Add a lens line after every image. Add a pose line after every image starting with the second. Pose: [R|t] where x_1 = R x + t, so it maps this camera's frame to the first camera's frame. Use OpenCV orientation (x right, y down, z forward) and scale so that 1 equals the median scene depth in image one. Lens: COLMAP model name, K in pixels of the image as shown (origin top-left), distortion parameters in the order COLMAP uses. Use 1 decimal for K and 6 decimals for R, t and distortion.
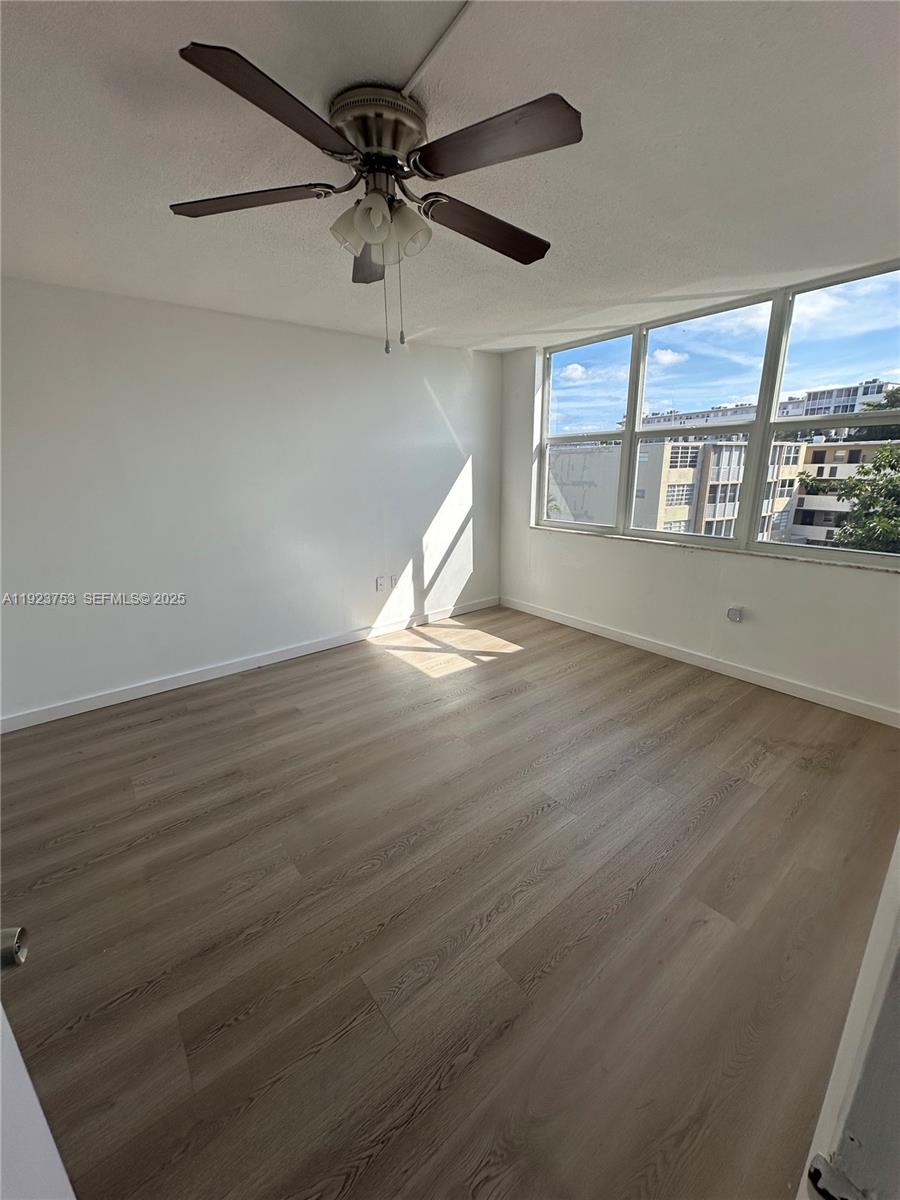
lens RADIAL K [[476.3, 0, 457.7], [0, 476.3, 598.1], [0, 0, 1]] dist [-0.003705, 0.001058]
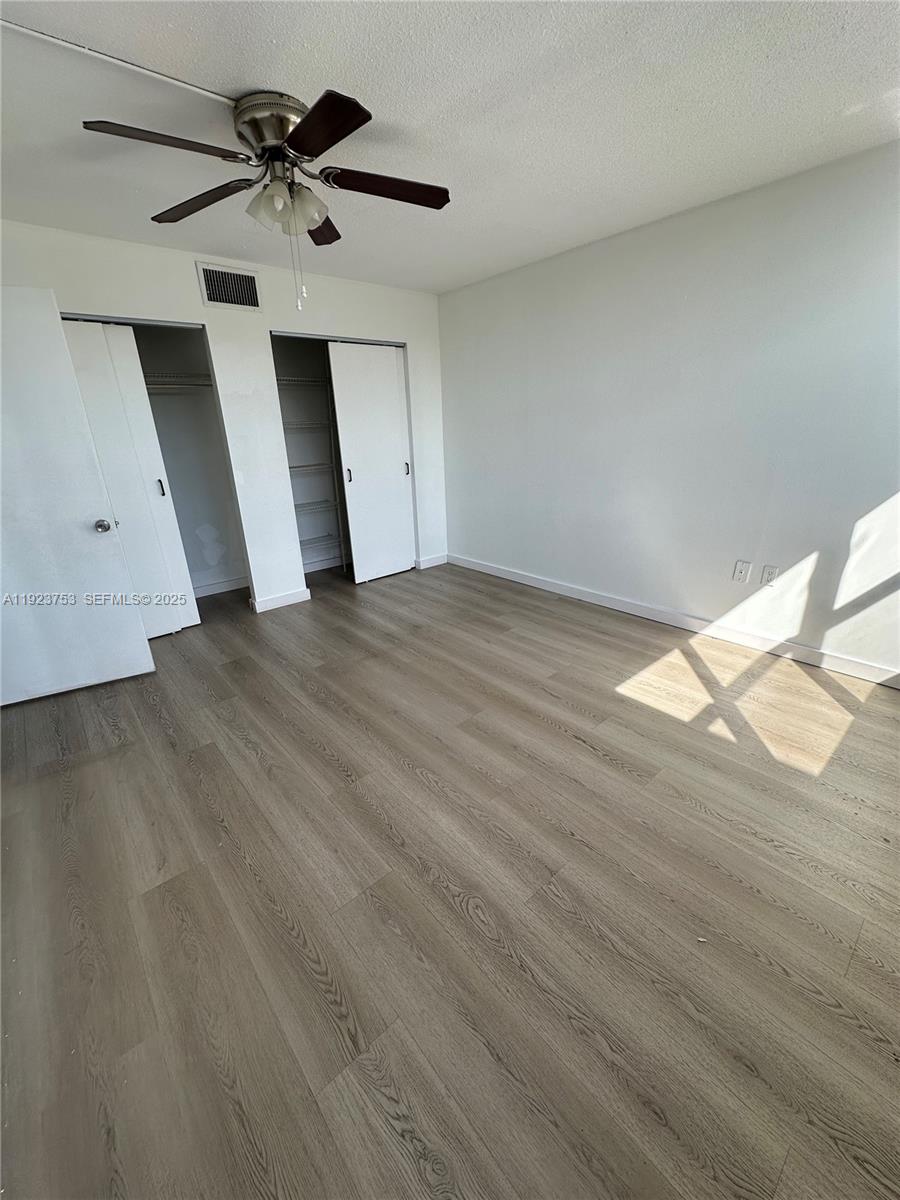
lens RADIAL K [[476.3, 0, 440.8], [0, 476.3, 599.2], [0, 0, 1]] dist [-0.003705, 0.001058]
pose [[0.032512, 0.357814, -0.933227, 0.563740], [-0.237809, 0.909674, 0.340499, -0.143765], [0.970768, 0.210859, 0.114666, 0.592804]]
